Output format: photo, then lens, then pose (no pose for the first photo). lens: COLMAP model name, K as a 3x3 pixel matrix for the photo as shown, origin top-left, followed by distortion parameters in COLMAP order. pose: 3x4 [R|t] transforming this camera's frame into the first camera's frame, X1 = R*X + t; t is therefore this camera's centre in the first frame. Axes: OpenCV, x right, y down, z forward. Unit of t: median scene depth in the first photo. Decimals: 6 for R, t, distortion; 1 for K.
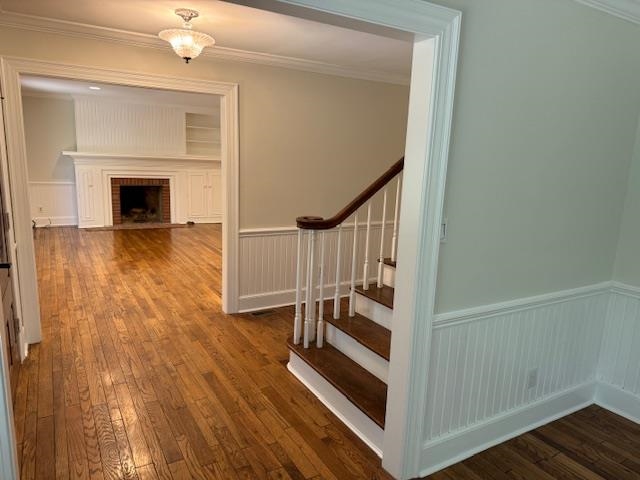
lens RADIAL K [[448.0, 0, 318.5], [0, 448.0, 243.2], [0, 0, 1]] dist [0.030882, -0.045138]
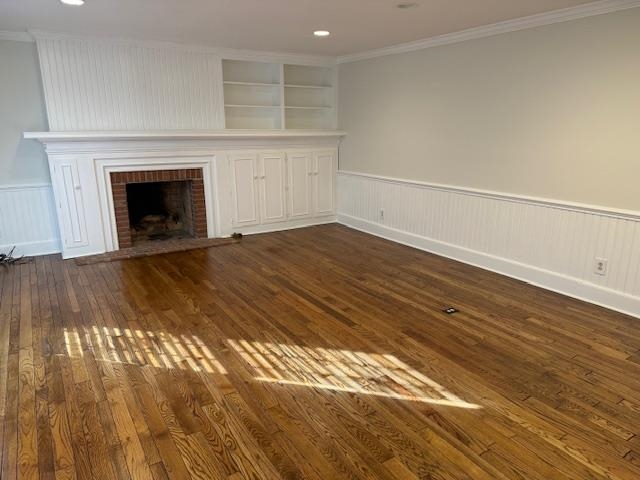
lens RADIAL K [[448.0, 0, 320.7], [0, 448.0, 238.7], [0, 0, 1]] dist [0.030882, -0.045138]
pose [[0.998424, -0.048255, 0.028637, -0.196434], [0.046433, 0.997046, 0.061179, -0.078940], [-0.031504, -0.059753, 0.997716, 0.374153]]
